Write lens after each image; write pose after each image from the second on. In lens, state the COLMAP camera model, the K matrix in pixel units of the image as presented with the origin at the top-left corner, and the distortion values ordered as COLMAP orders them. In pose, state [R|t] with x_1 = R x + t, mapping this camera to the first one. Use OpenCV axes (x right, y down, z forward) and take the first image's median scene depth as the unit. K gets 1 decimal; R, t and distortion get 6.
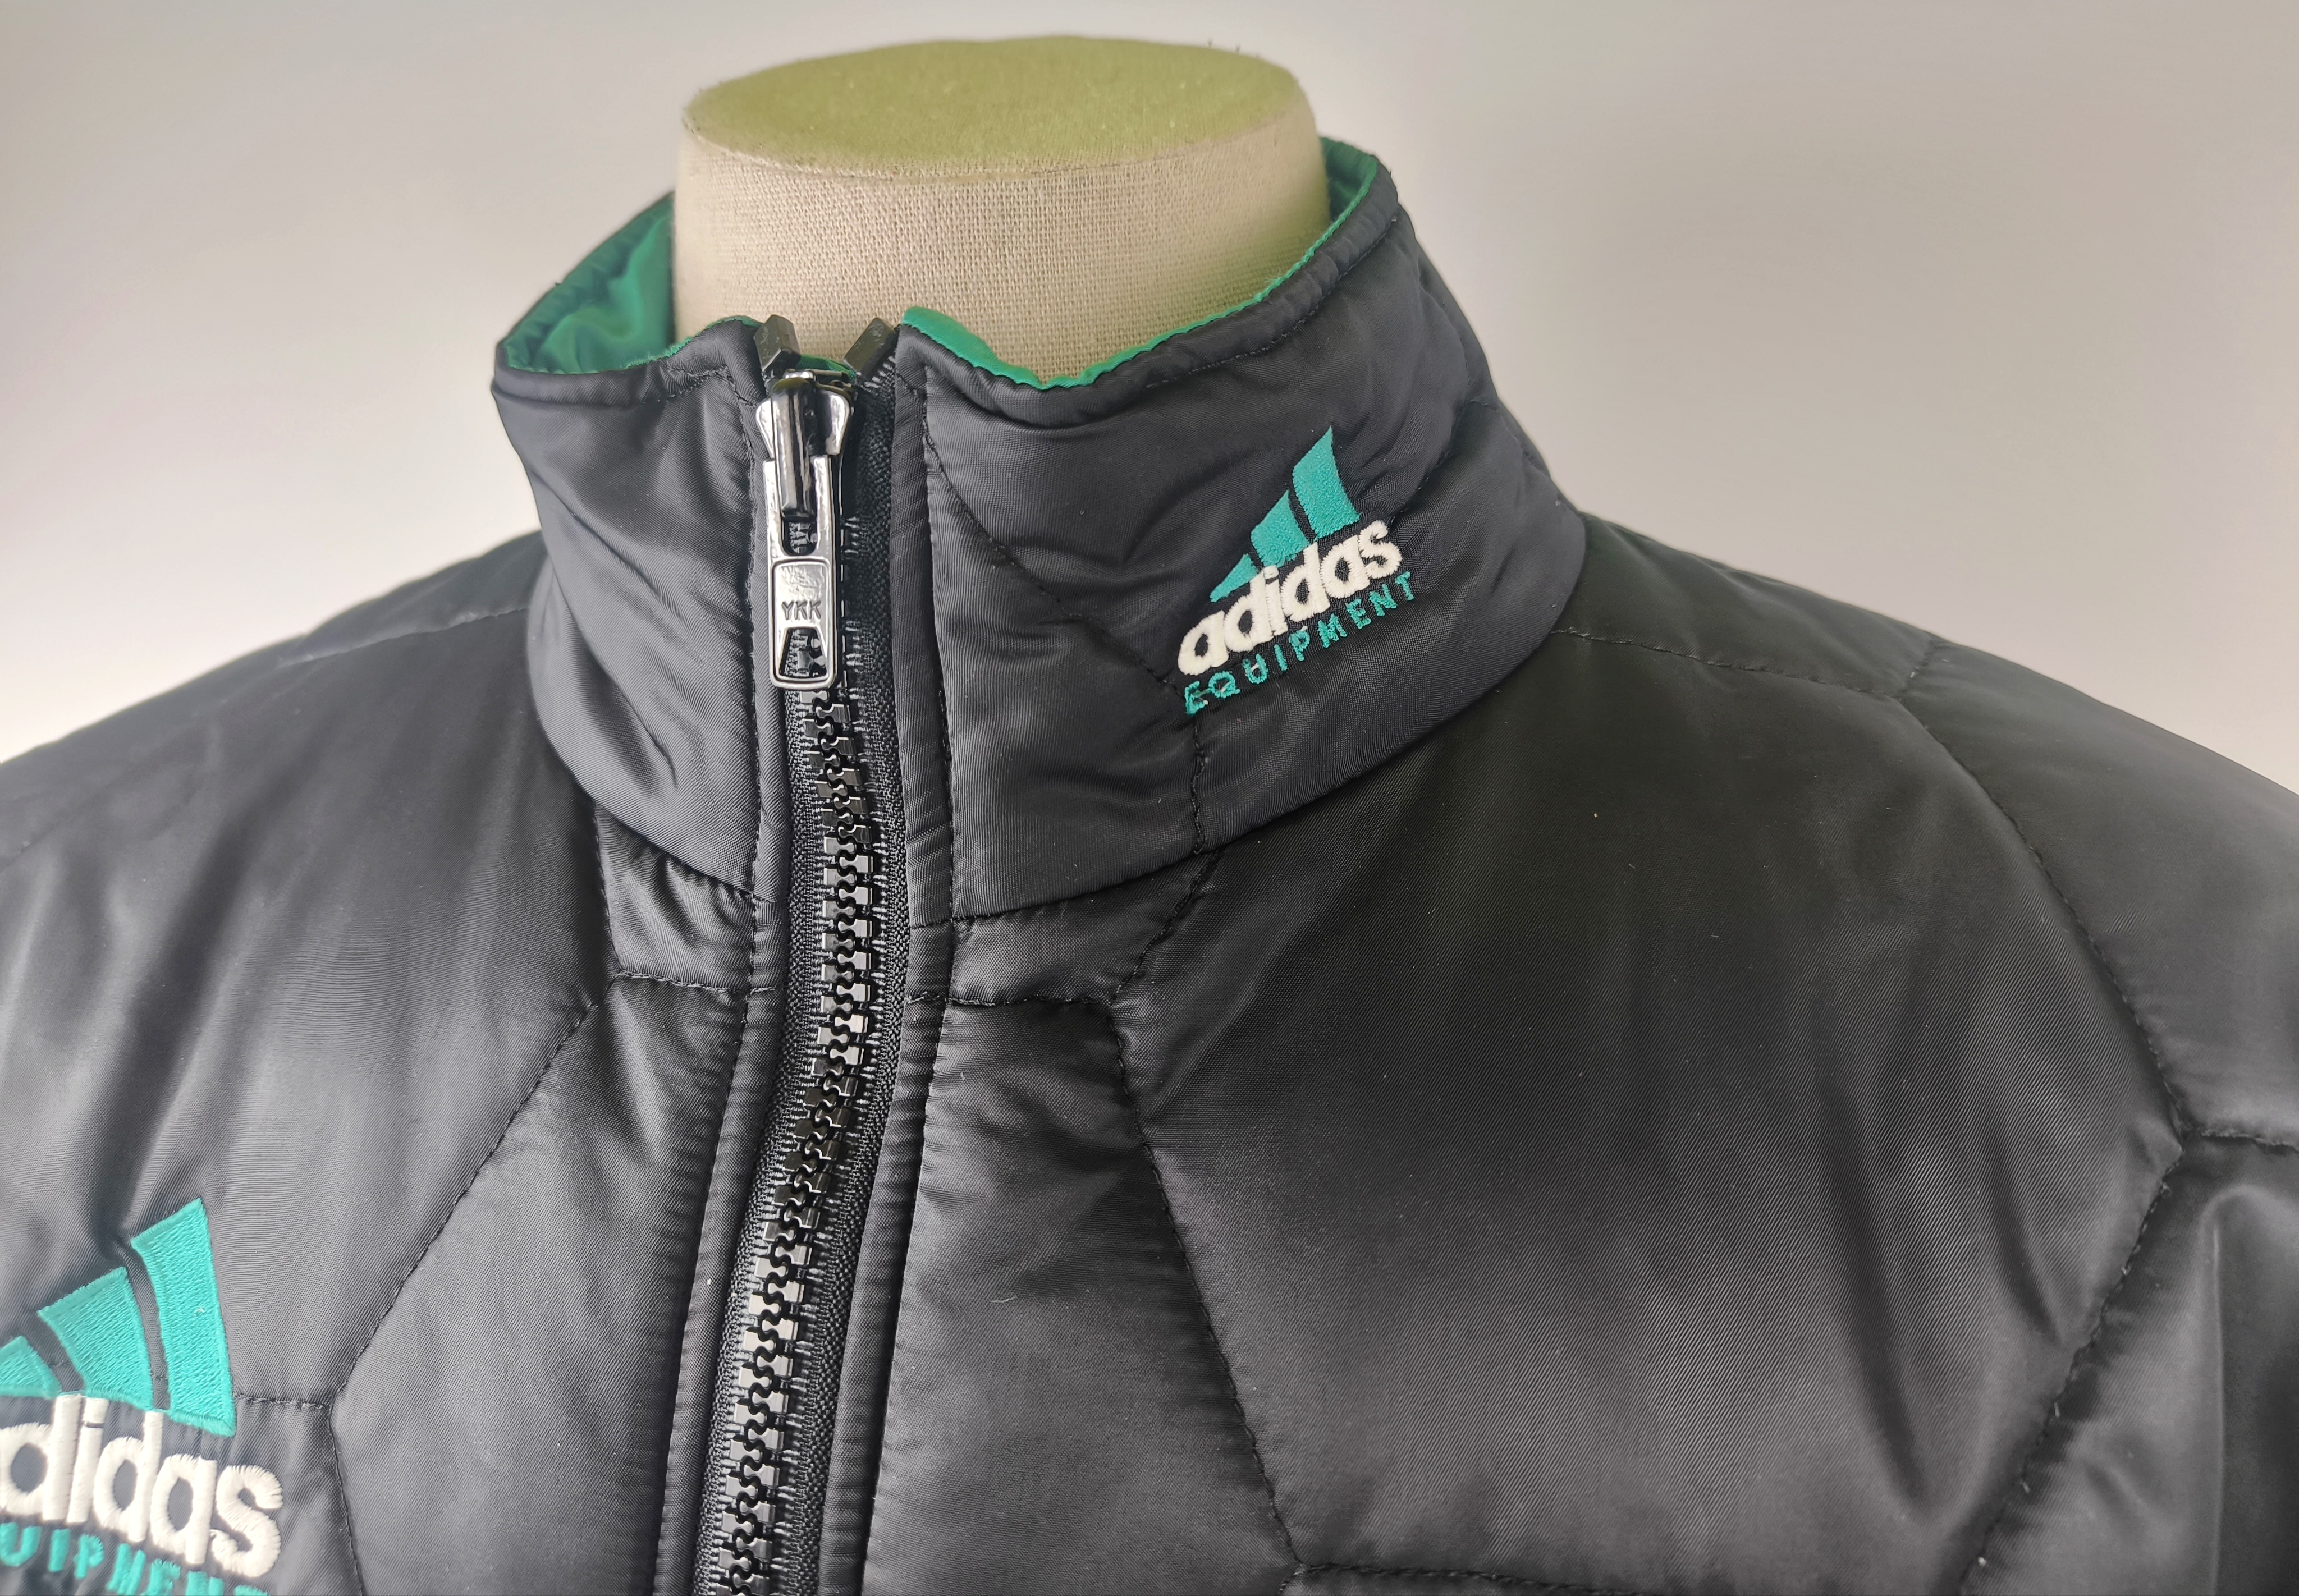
lens RADIAL K [[1665.2, 0, 1142.7], [0, 1665.2, 714.7], [0, 0, 1]] dist [0.001447, -0.002758]
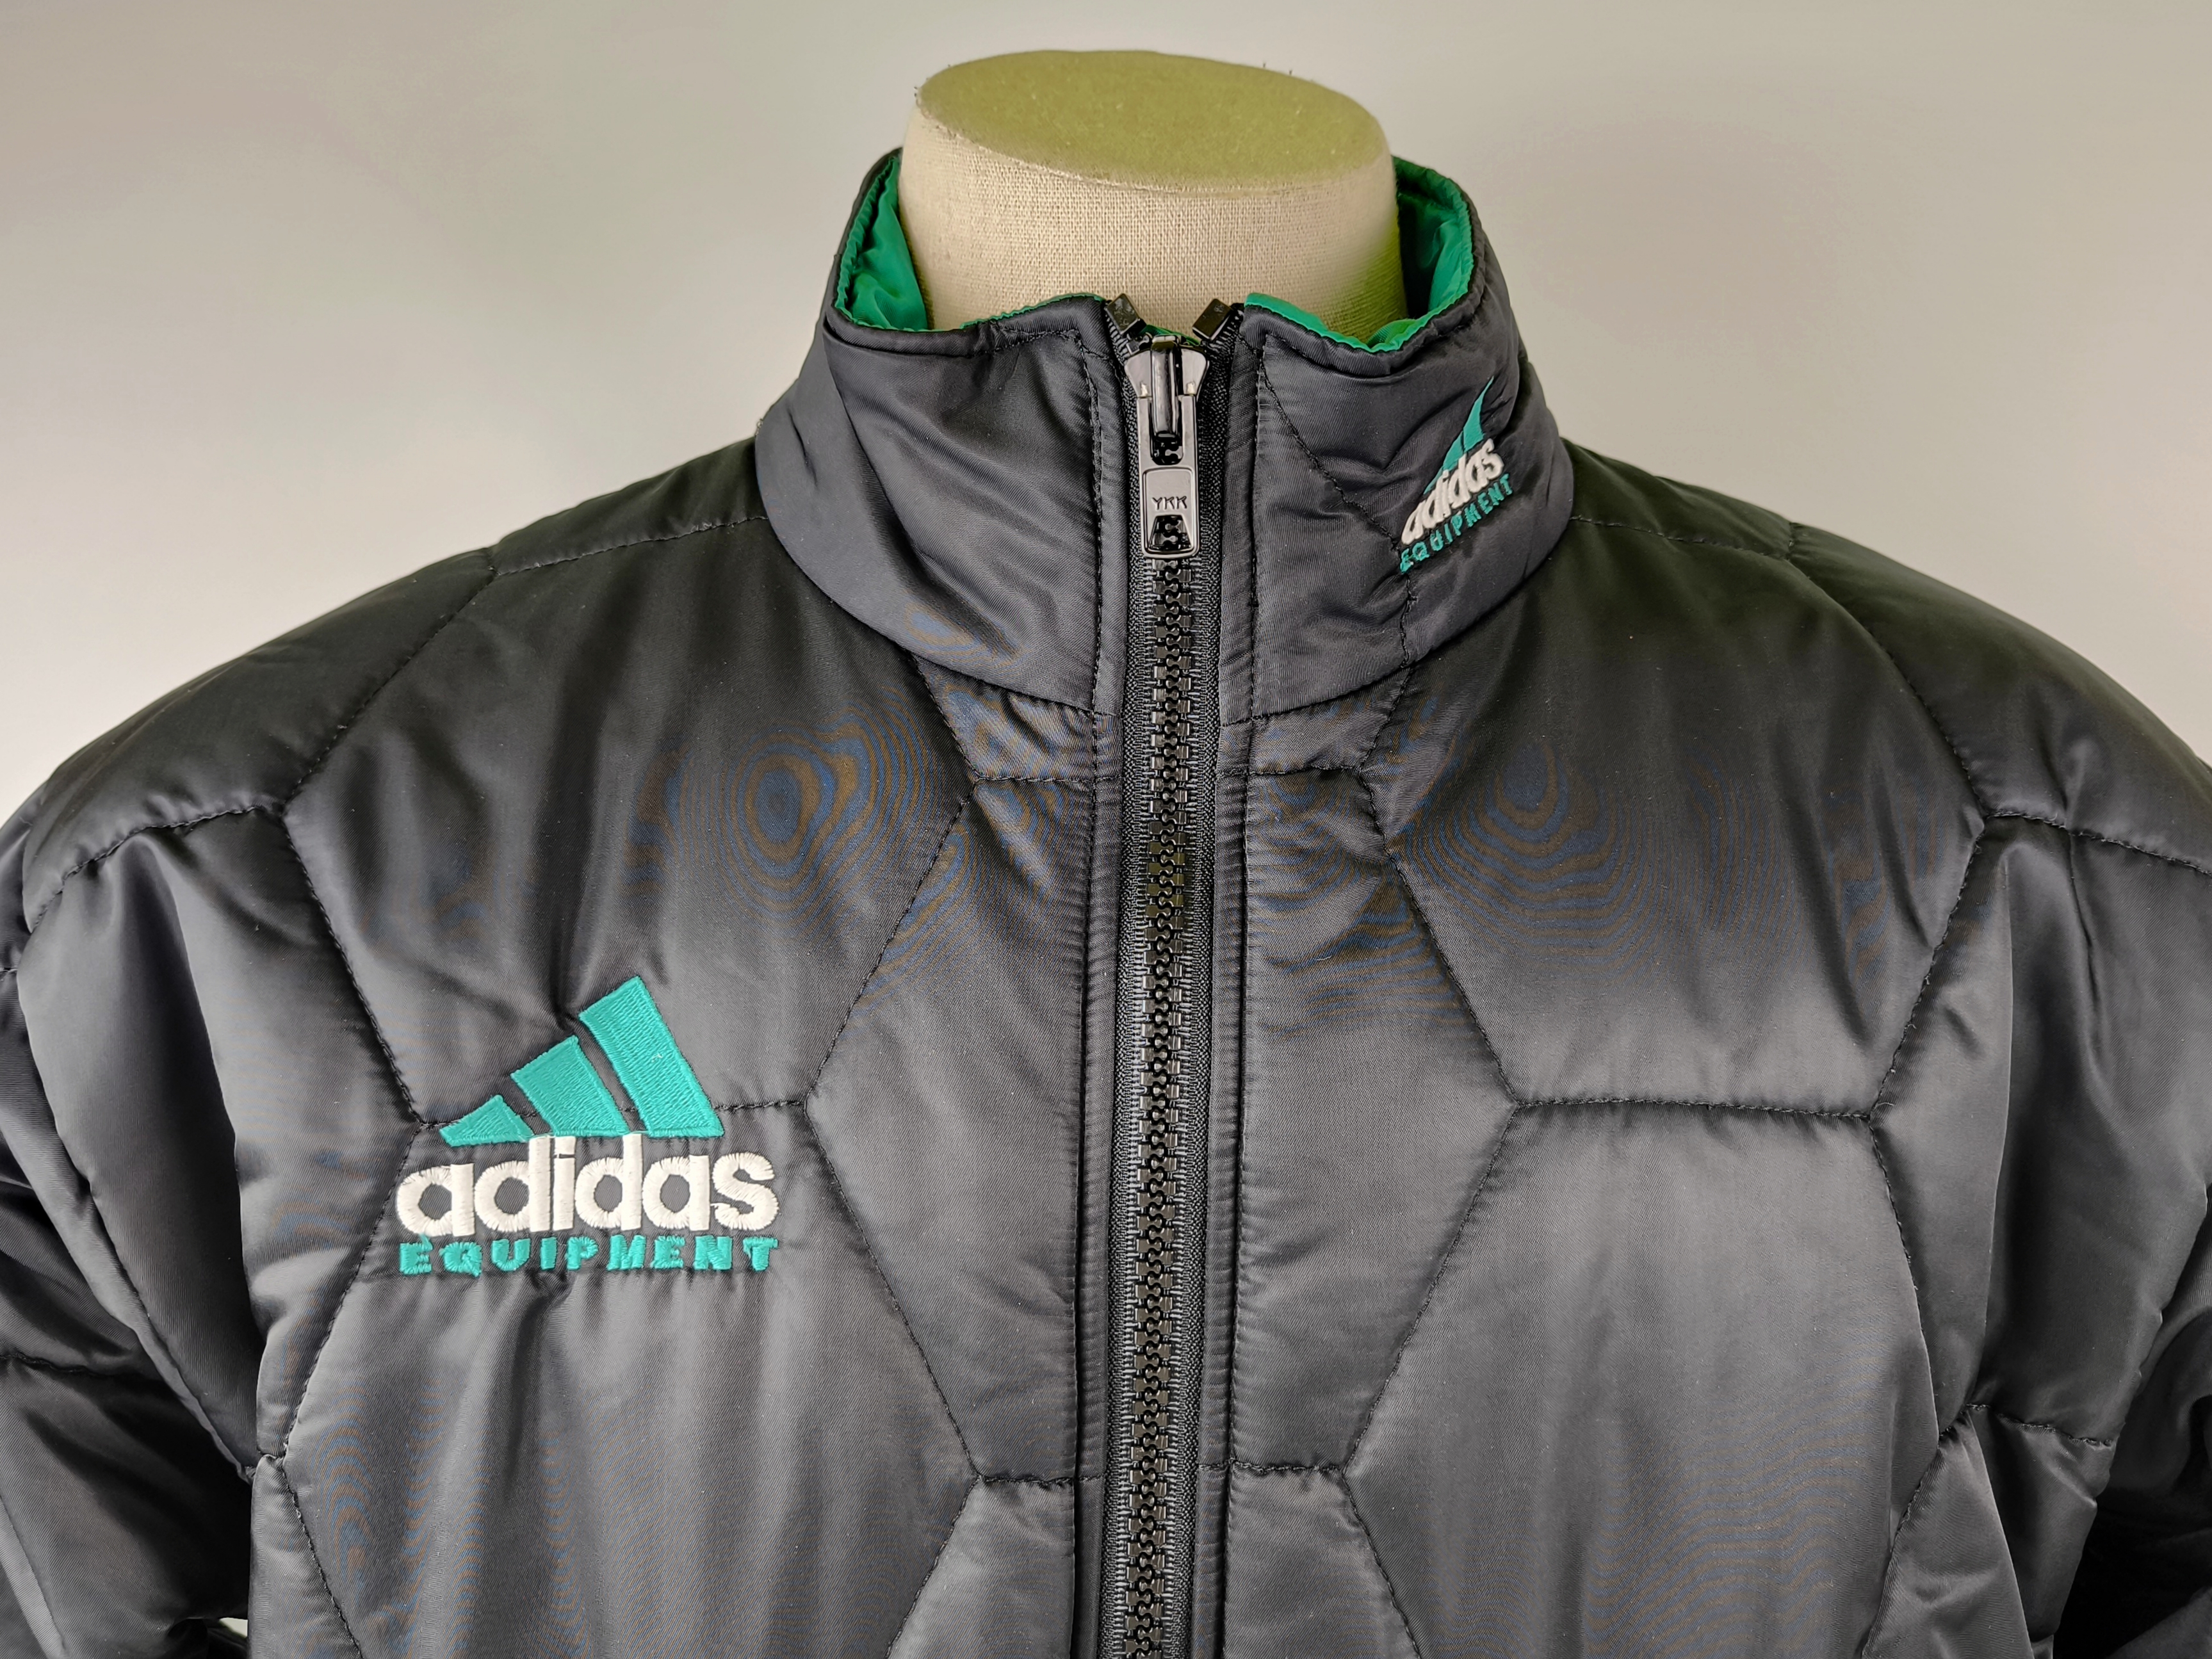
lens RADIAL K [[1878.6, 0, 1107.4], [0, 1878.6, 790.6], [0, 0, 1]] dist [0.007709, -0.000550]
pose [[0.968877, -0.051596, 0.242106, -0.607746], [0.036890, 0.997210, 0.064889, 0.071919], [-0.244779, -0.053938, 0.968077, -0.531005]]
